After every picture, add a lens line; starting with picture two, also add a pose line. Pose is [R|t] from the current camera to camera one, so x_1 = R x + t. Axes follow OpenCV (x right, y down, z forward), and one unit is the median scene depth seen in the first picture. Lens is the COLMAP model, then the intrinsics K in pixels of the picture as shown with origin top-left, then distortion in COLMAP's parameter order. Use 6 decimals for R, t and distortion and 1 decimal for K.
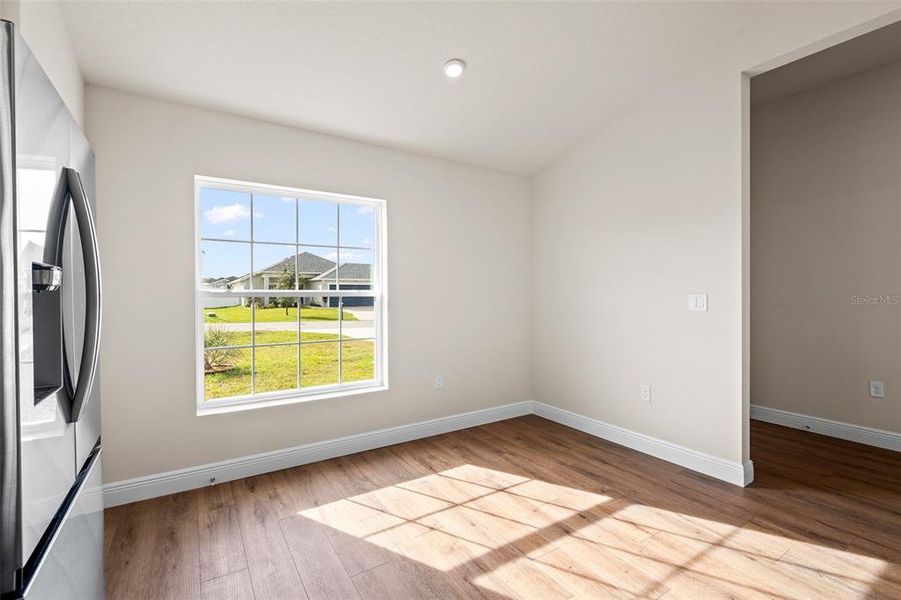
lens RADIAL K [[410.3, 0, 451.2], [0, 410.3, 301.8], [0, 0, 1]] dist [0.004238, 0.000378]
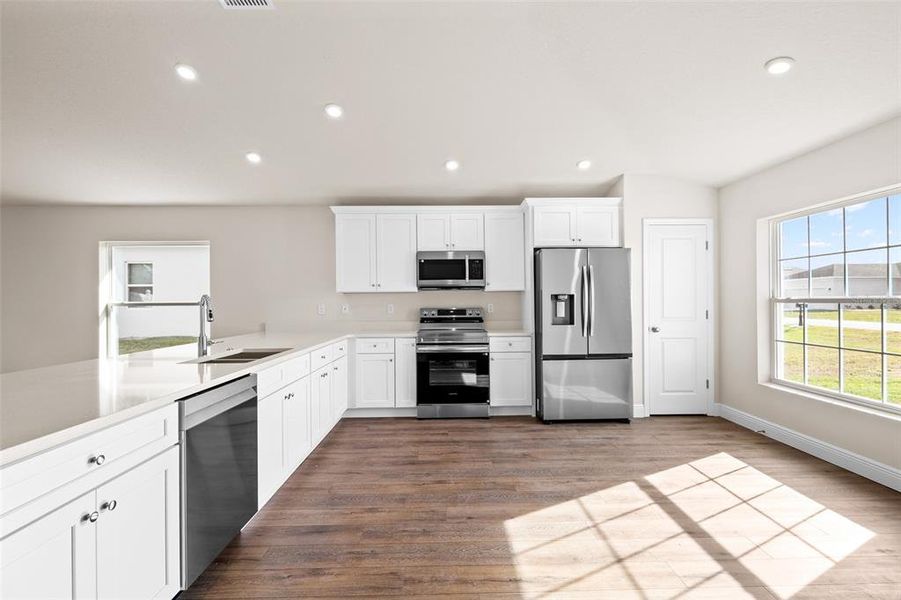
lens RADIAL K [[410.3, 0, 450.3], [0, 410.3, 300.9], [0, 0, 1]] dist [0.004238, 0.000378]
pose [[-0.533086, 0.002512, -0.846057, 1.379460], [-0.015382, 0.999802, 0.012660, -0.017574], [0.845921, 0.019763, -0.532941, 0.971856]]
